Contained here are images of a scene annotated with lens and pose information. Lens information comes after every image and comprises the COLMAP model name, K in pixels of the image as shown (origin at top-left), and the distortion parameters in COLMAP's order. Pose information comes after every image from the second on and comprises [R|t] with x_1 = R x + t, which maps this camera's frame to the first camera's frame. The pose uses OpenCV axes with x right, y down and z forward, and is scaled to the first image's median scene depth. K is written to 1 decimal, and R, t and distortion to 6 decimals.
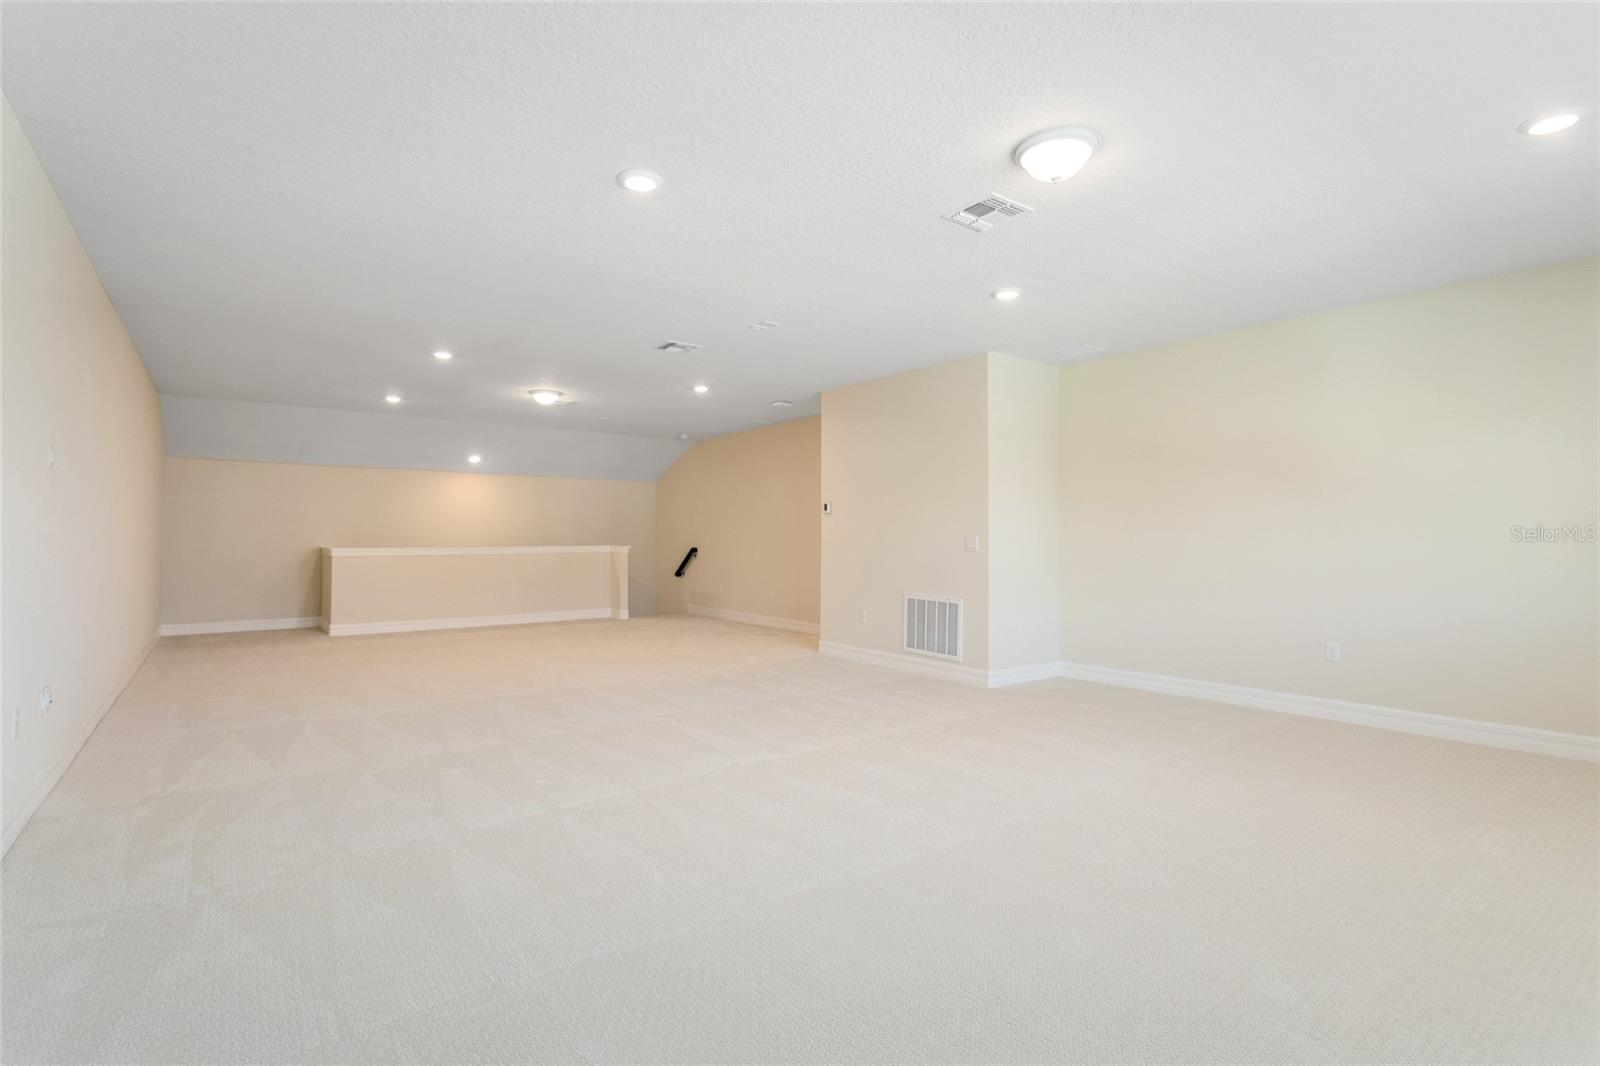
lens RADIAL K [[737.1, 0, 804.2], [0, 737.1, 531.8], [0, 0, 1]] dist [-0.020925, 0.000153]
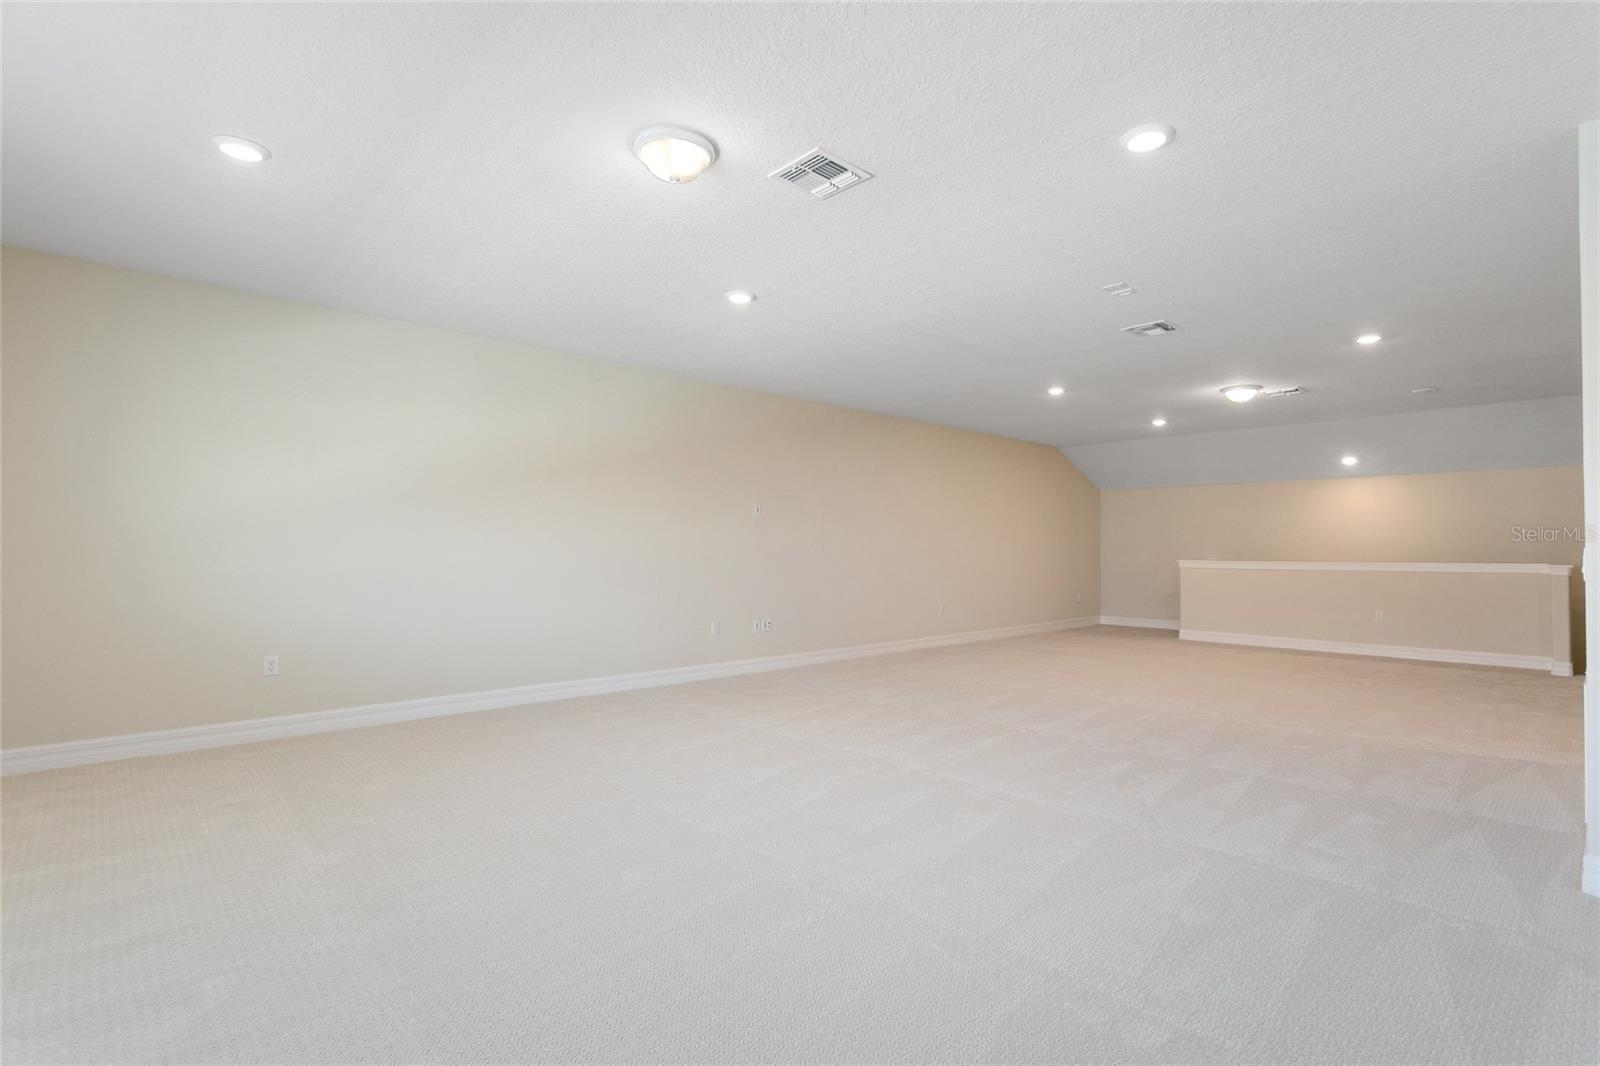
lens RADIAL K [[737.1, 0, 811.0], [0, 737.1, 543.0], [0, 0, 1]] dist [-0.020925, 0.000153]
pose [[0.084542, -0.008928, -0.996380, 0.486131], [0.003698, 0.999956, -0.008646, 0.004137], [0.996413, -0.002954, 0.084572, 0.394755]]
